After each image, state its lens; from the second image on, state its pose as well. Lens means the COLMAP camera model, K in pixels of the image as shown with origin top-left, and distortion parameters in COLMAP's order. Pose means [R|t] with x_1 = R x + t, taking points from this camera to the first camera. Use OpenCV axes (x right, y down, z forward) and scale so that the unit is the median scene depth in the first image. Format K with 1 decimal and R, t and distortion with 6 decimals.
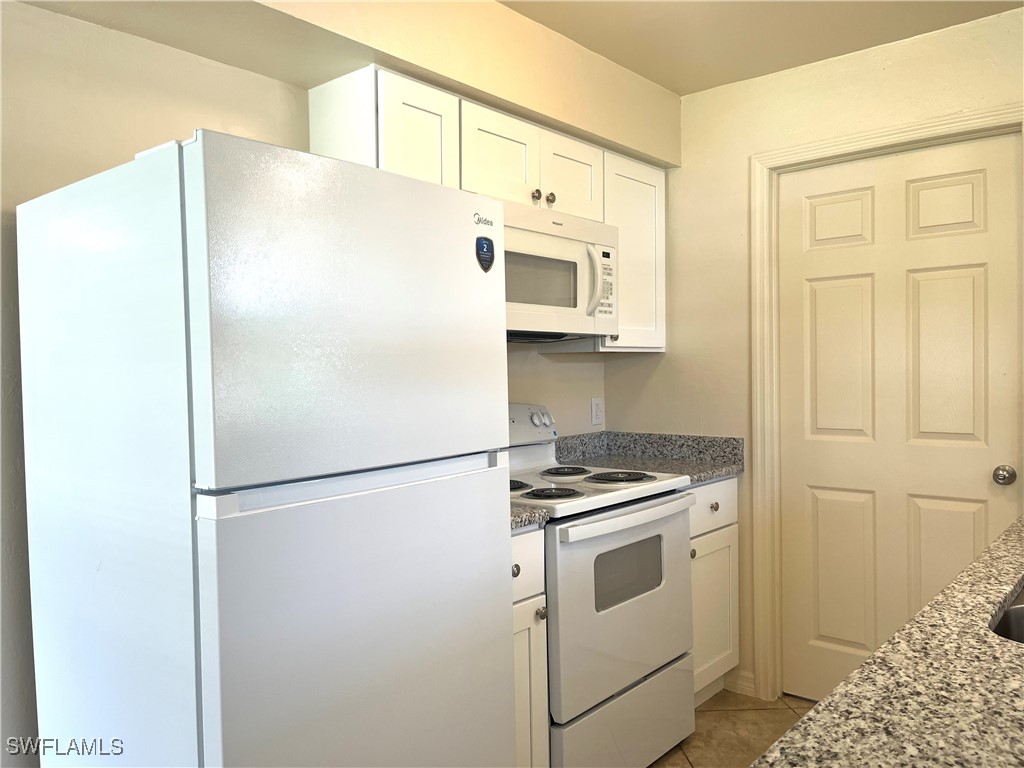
lens RADIAL K [[792.0, 0, 512.0], [0, 792.0, 384.0], [0, 0, 1]] dist [0.045150, -0.123519]
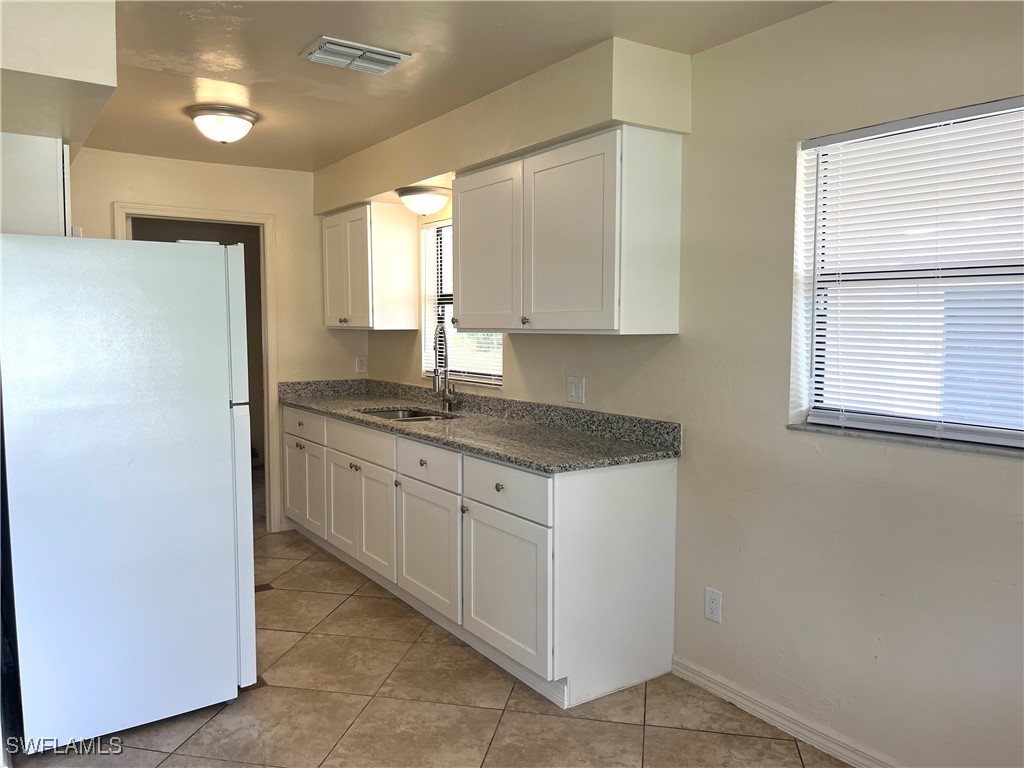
lens RADIAL K [[774.5, 0, 508.9], [0, 774.5, 378.4], [0, 0, 1]] dist [0.069237, -0.102481]
pose [[0.267652, -0.052167, 0.962102, -1.081936], [0.013632, 0.998638, 0.050356, -0.016887], [-0.963419, -0.000363, 0.267999, -0.149186]]
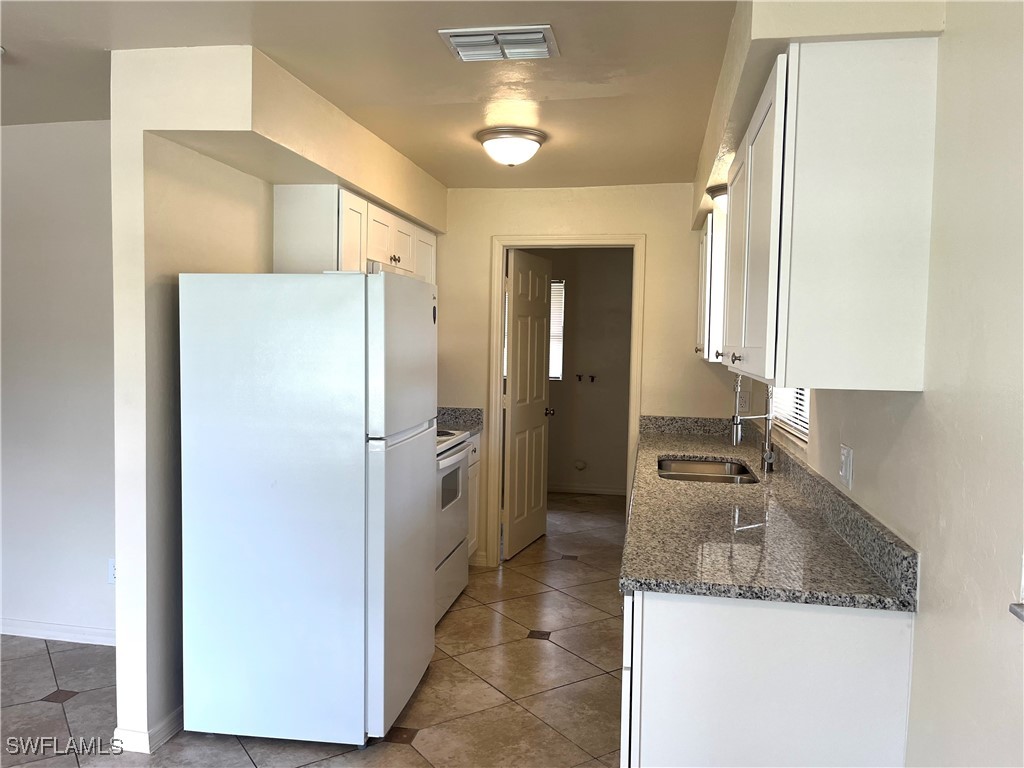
lens RADIAL K [[782.7, 0, 512.6], [0, 782.7, 378.7], [0, 0, 1]] dist [0.013377, 0.002624]
pose [[0.862408, 0.005669, 0.506181, -0.535298], [-0.021694, 0.999433, 0.025768, -0.040870], [-0.505748, -0.033203, 0.862042, -0.465927]]
